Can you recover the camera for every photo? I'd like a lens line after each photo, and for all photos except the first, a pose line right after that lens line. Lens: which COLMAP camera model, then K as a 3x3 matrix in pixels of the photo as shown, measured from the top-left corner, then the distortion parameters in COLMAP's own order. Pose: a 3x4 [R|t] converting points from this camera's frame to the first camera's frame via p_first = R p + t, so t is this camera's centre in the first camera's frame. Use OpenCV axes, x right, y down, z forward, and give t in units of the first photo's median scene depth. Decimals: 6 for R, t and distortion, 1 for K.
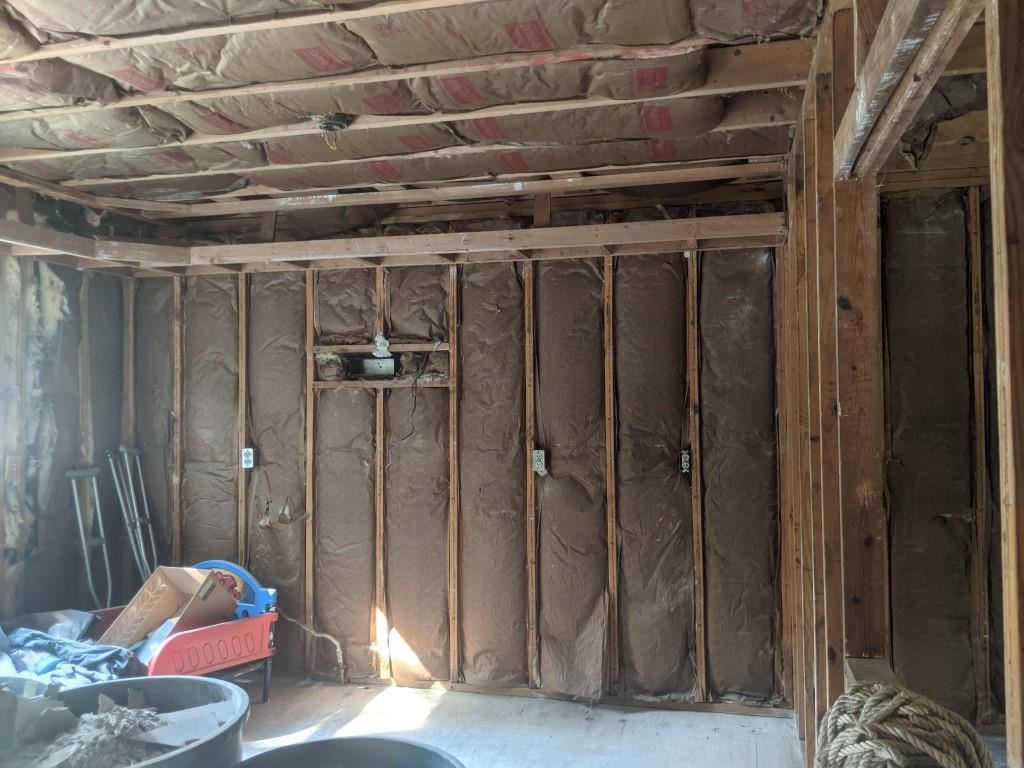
lens RADIAL K [[817.7, 0, 542.3], [0, 817.7, 369.5], [0, 0, 1]] dist [0.067852, -0.148638]
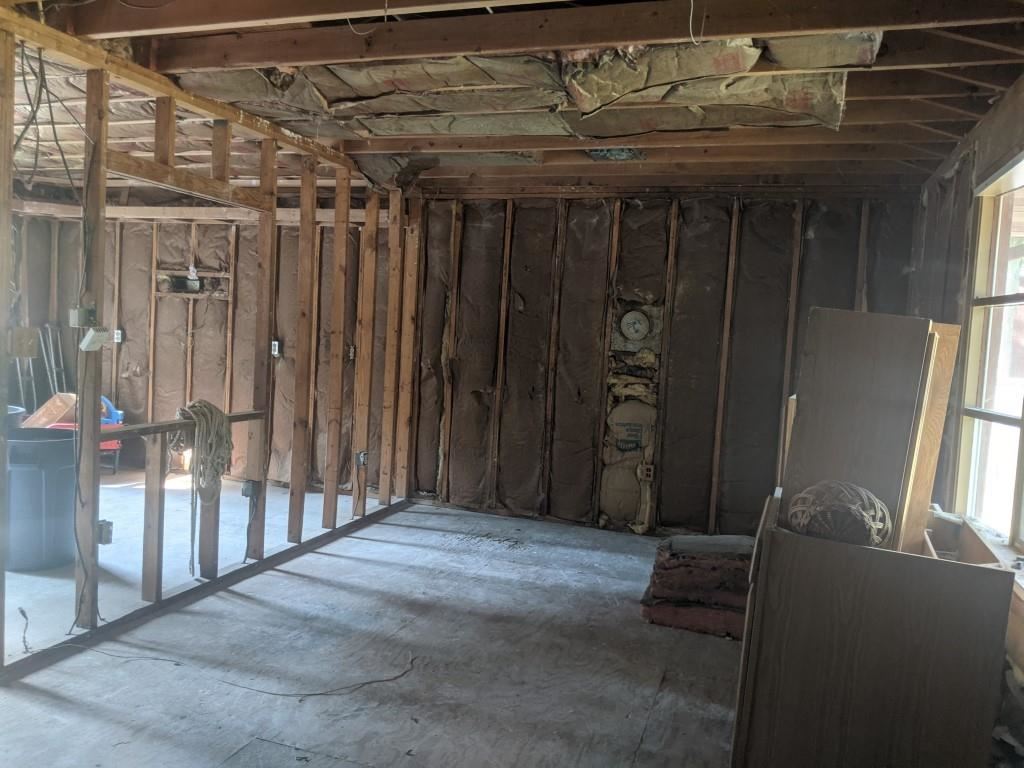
lens RADIAL K [[817.7, 0, 511.9], [0, 817.7, 391.3], [0, 0, 1]] dist [0.067852, -0.148638]
pose [[0.994570, 0.072373, -0.074778, 0.609580], [-0.064307, 0.992374, 0.105164, -0.007537], [0.081819, -0.099784, 0.991639, -0.635321]]
